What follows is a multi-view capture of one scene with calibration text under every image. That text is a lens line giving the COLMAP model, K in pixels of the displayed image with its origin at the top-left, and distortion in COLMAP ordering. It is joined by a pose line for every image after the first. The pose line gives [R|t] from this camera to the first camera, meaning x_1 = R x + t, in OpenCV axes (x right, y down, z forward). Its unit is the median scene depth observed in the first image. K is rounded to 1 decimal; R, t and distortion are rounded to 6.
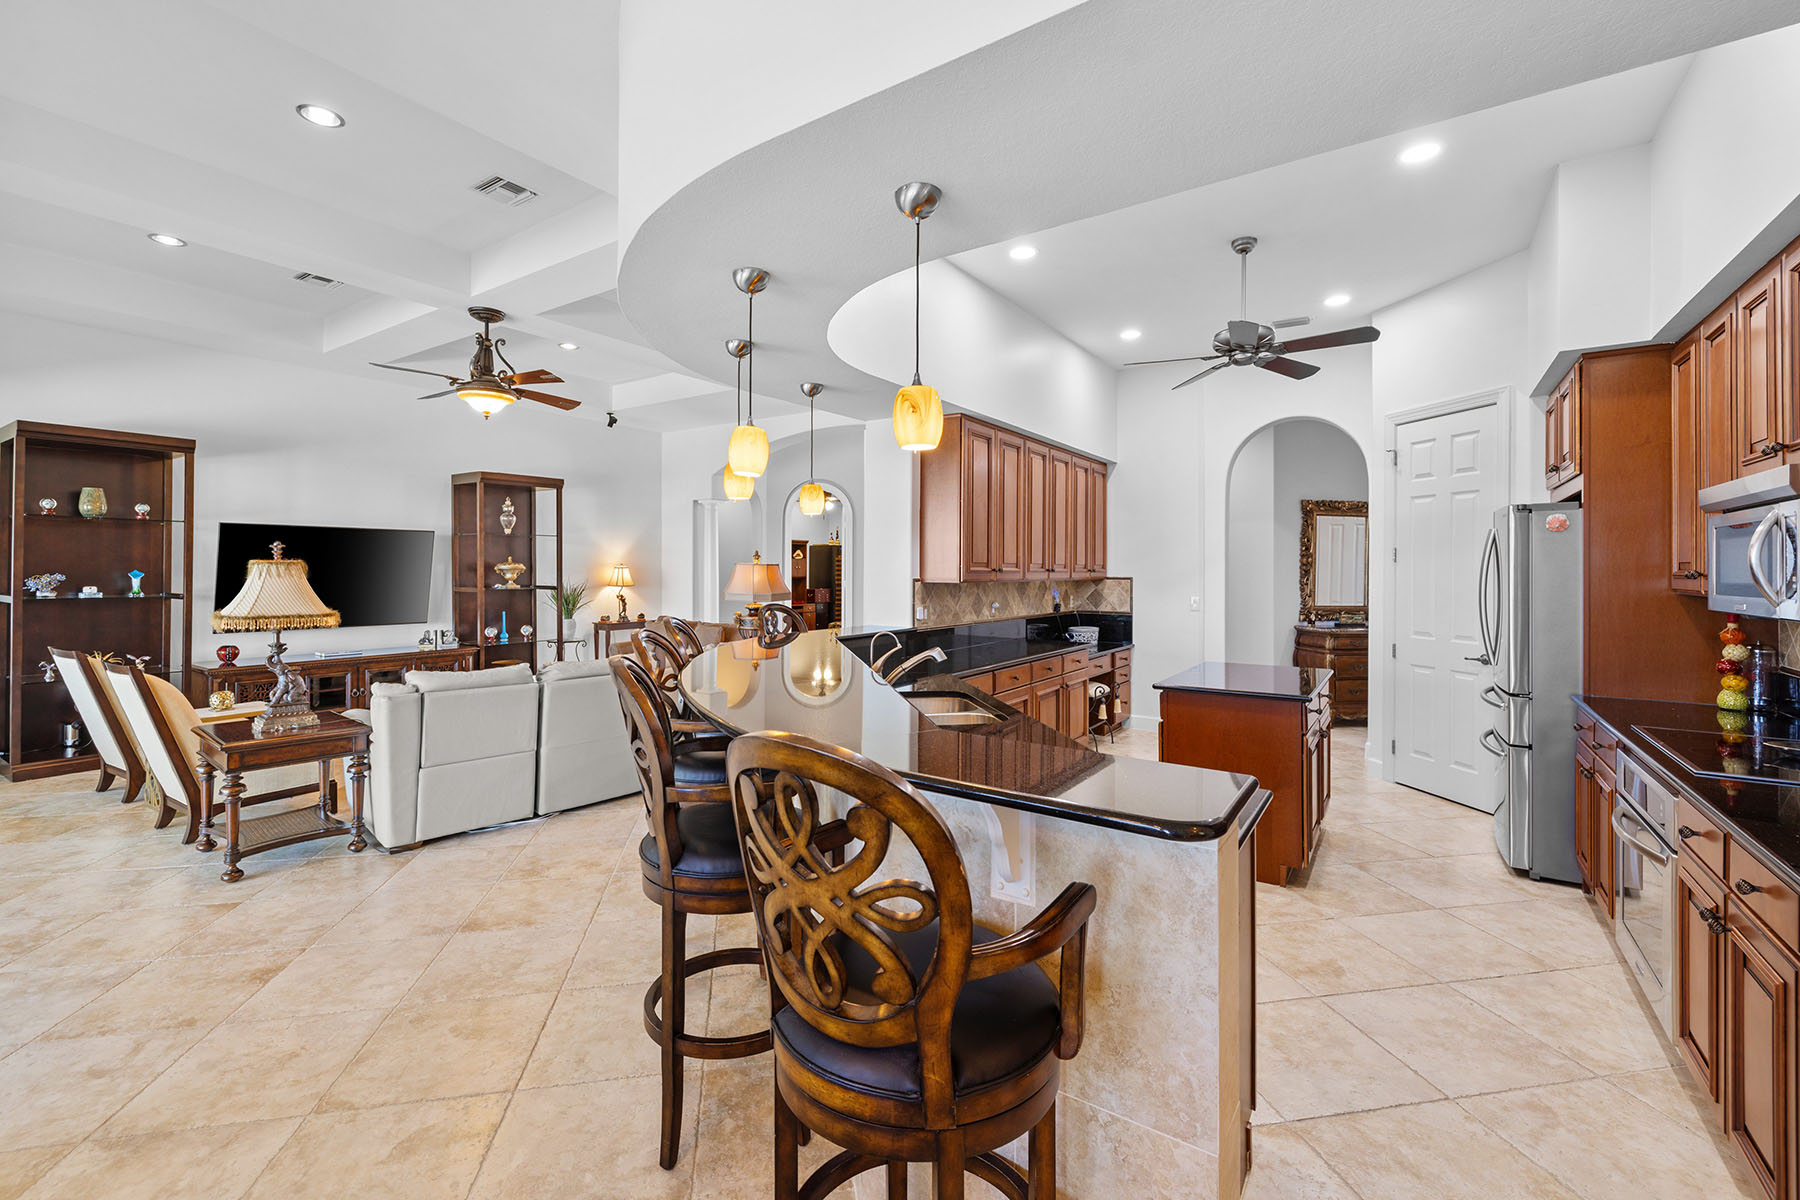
lens RADIAL K [[769.6, 0, 887.7], [0, 769.6, 568.7], [0, 0, 1]] dist [-0.000417, 0.000557]
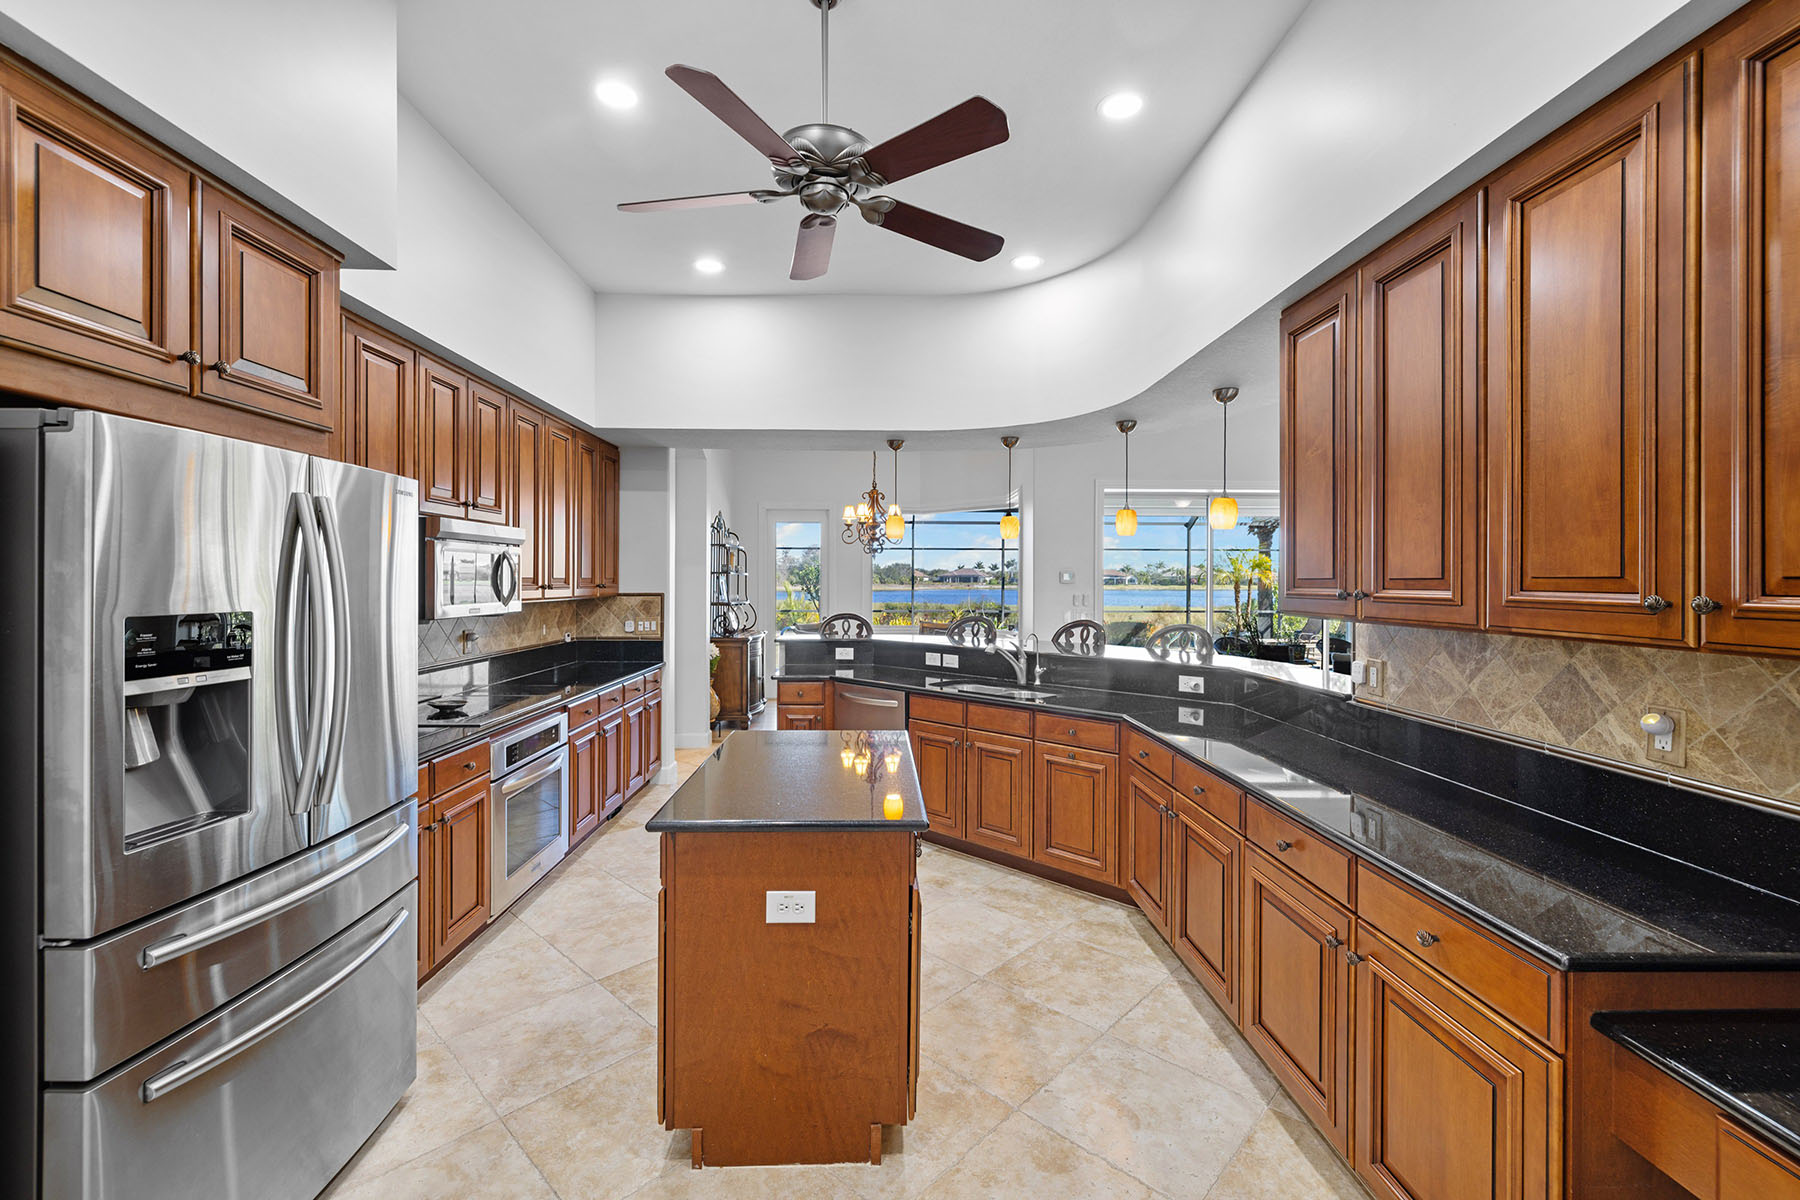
lens RADIAL K [[769.6, 0, 900.4], [0, 769.6, 584.0], [0, 0, 1]] dist [-0.000417, 0.000557]
pose [[-0.805936, -0.006113, -0.591972, 0.740060], [-0.007068, 0.999975, -0.000705, -0.002513], [0.591961, 0.003616, -0.805958, 1.468737]]
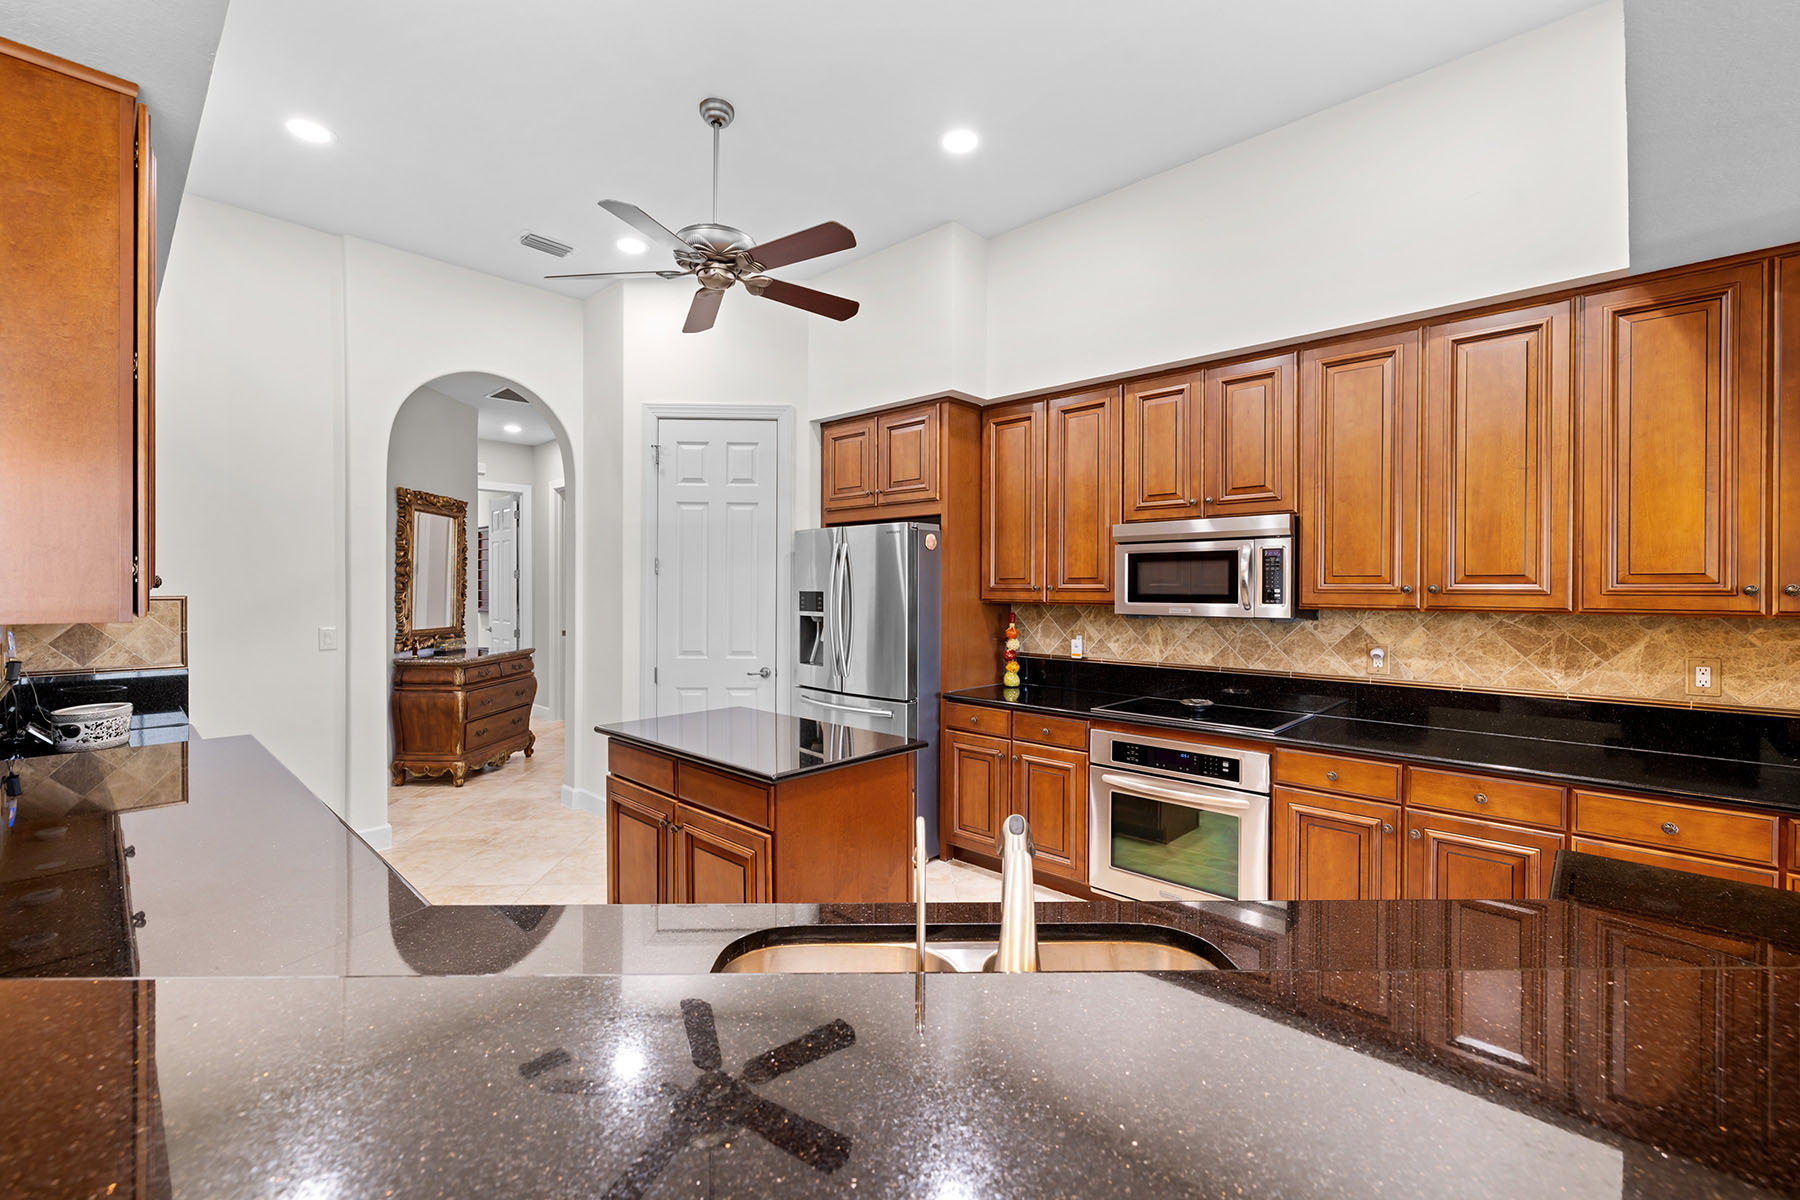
lens RADIAL K [[769.6, 0, 905.0], [0, 769.6, 594.7], [0, 0, 1]] dist [-0.000417, 0.000557]
pose [[0.156520, -0.010392, 0.987620, -0.203323], [-0.004545, 0.999926, 0.011242, 0.004555], [-0.987664, -0.006248, 0.156461, 0.725125]]
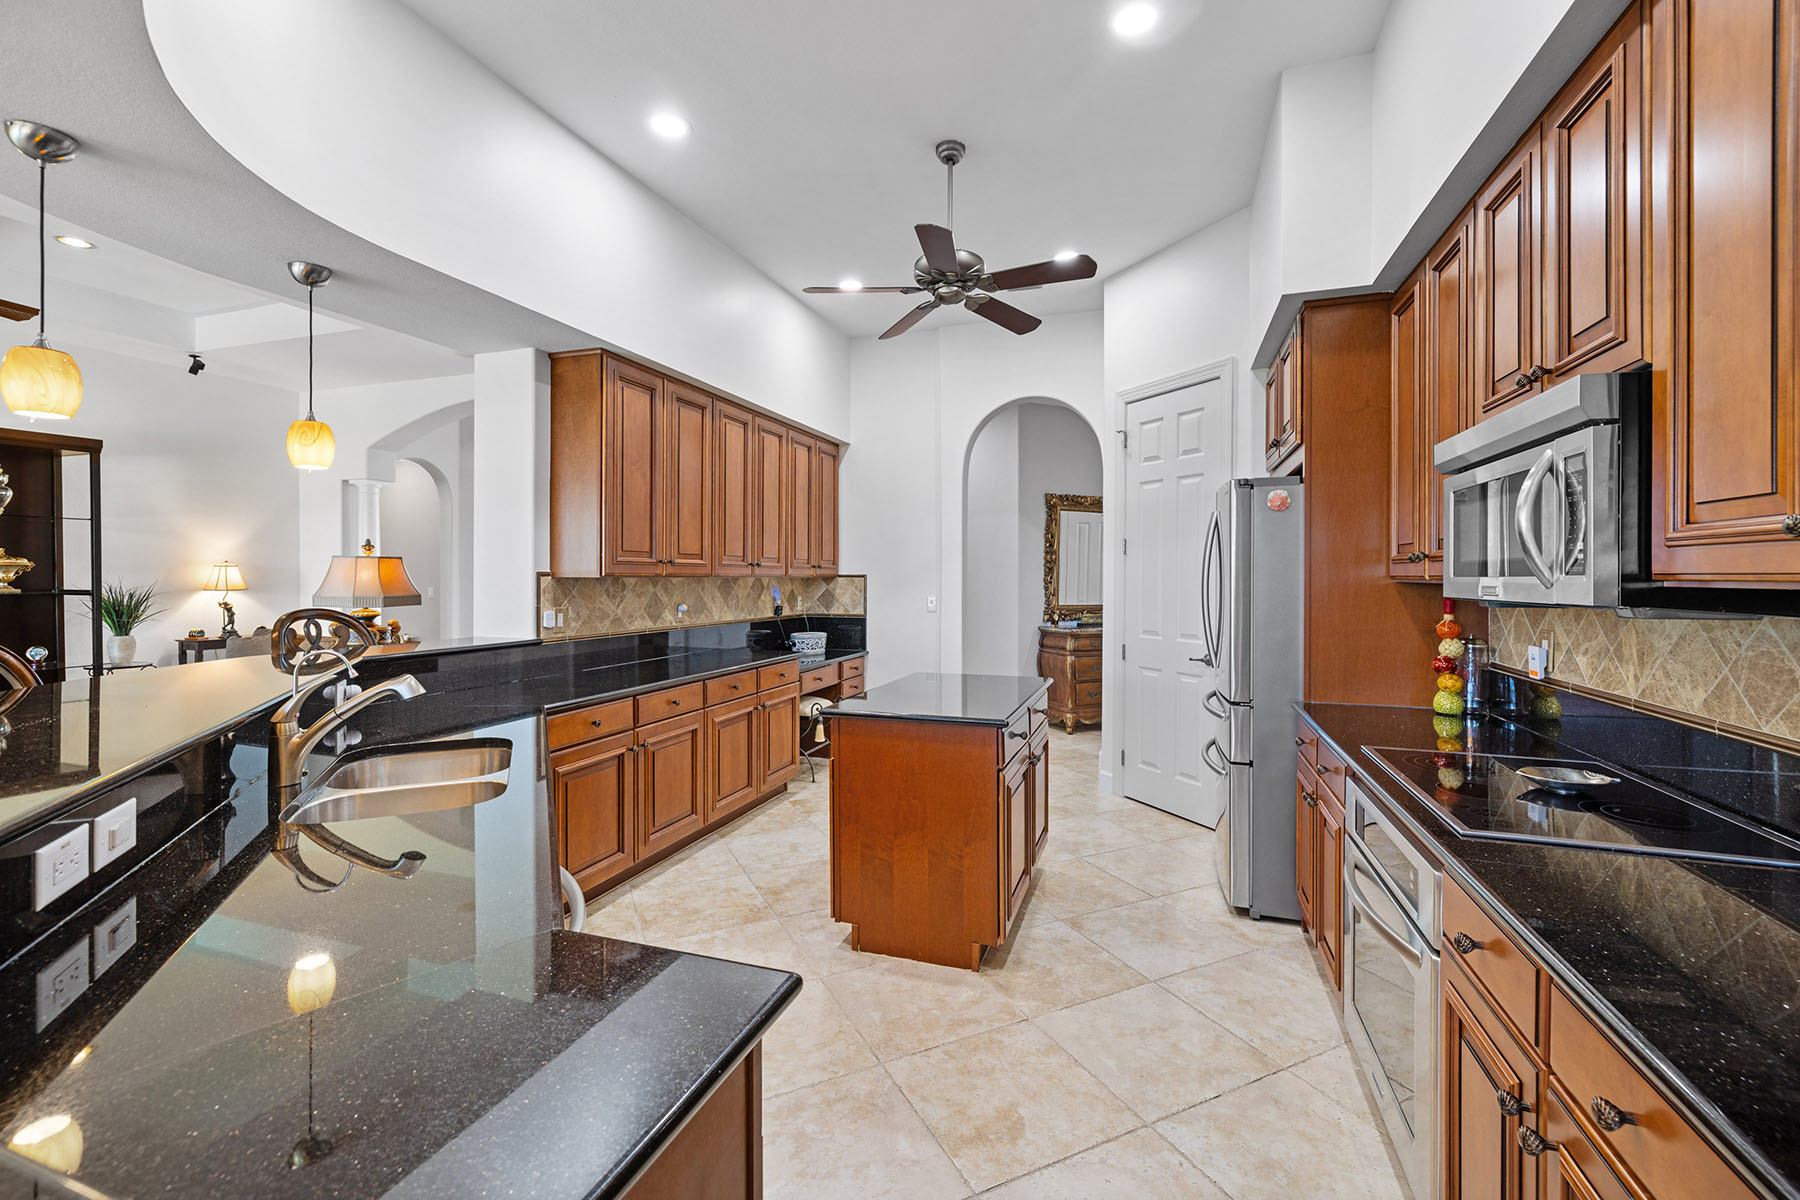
lens RADIAL K [[769.6, 0, 892.5], [0, 769.6, 582.2], [0, 0, 1]] dist [-0.000417, 0.000557]
pose [[0.965699, -0.003654, 0.259638, 0.197416], [0.001224, 0.999954, 0.009522, 0.018733], [-0.259661, -0.008878, 0.965659, 0.240942]]
